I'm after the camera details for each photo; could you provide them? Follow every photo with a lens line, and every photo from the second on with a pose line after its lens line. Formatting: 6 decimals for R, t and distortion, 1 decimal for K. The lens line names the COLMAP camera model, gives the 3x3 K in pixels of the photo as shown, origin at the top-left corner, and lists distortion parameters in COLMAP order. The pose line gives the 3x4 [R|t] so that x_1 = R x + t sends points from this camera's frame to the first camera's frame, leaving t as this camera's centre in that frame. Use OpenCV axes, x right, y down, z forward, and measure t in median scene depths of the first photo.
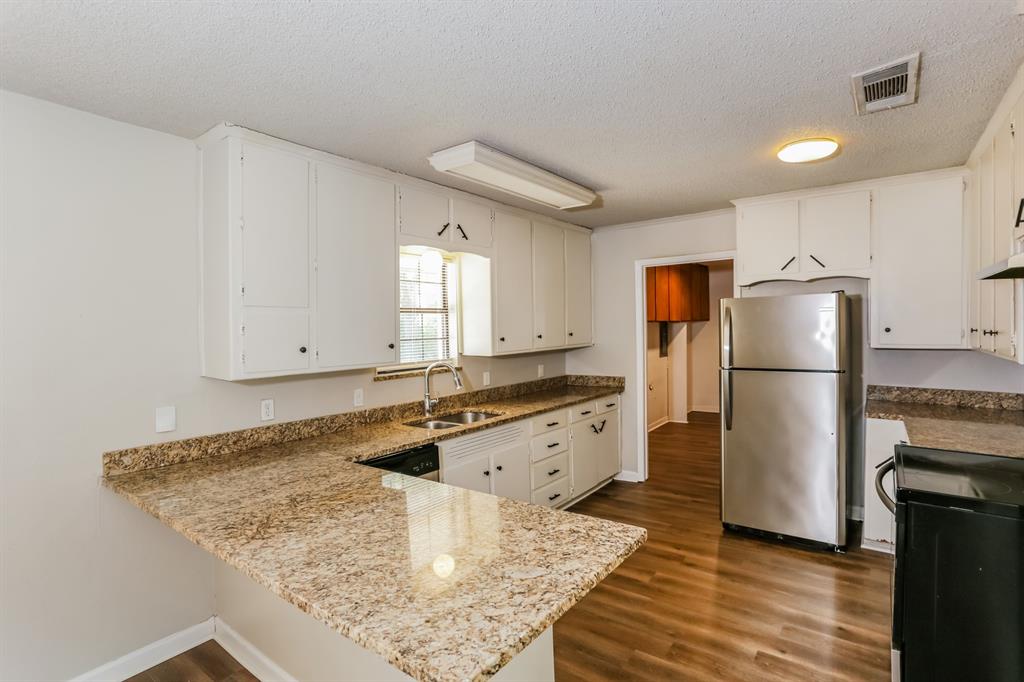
lens RADIAL K [[499.4, 0, 519.3], [0, 499.4, 338.1], [0, 0, 1]] dist [-0.031031, 0.001662]
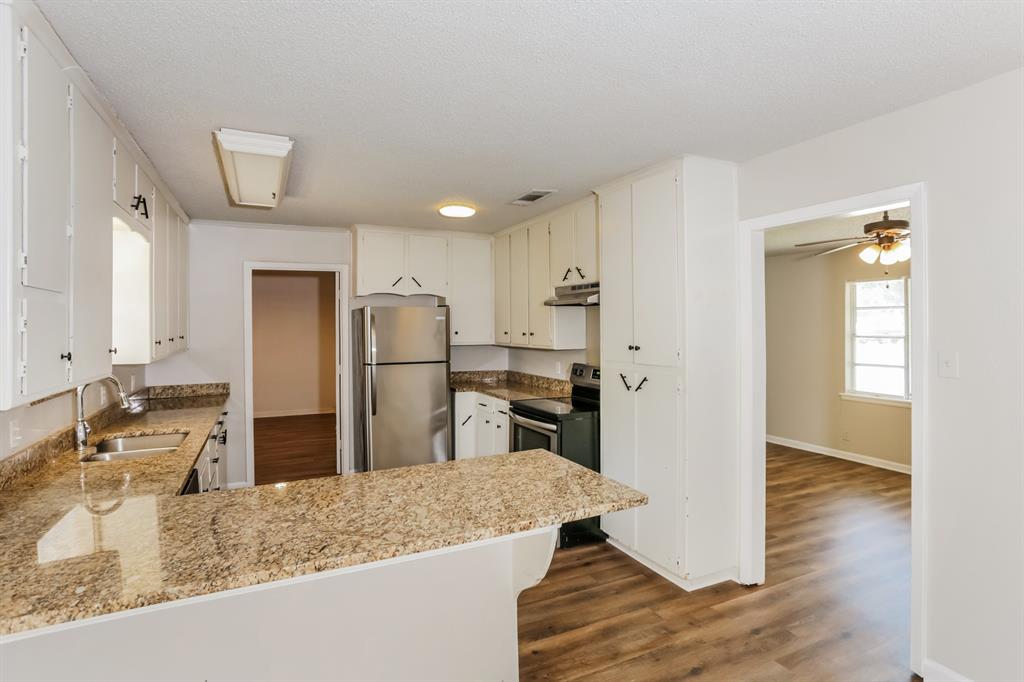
lens RADIAL K [[499.4, 0, 519.3], [0, 499.4, 338.1], [0, 0, 1]] dist [-0.031031, 0.001662]
pose [[0.455072, -0.000918, 0.890454, -1.064998], [0.011695, 0.999919, -0.004945, 0.012789], [-0.890378, 0.012664, 0.455046, 0.235409]]
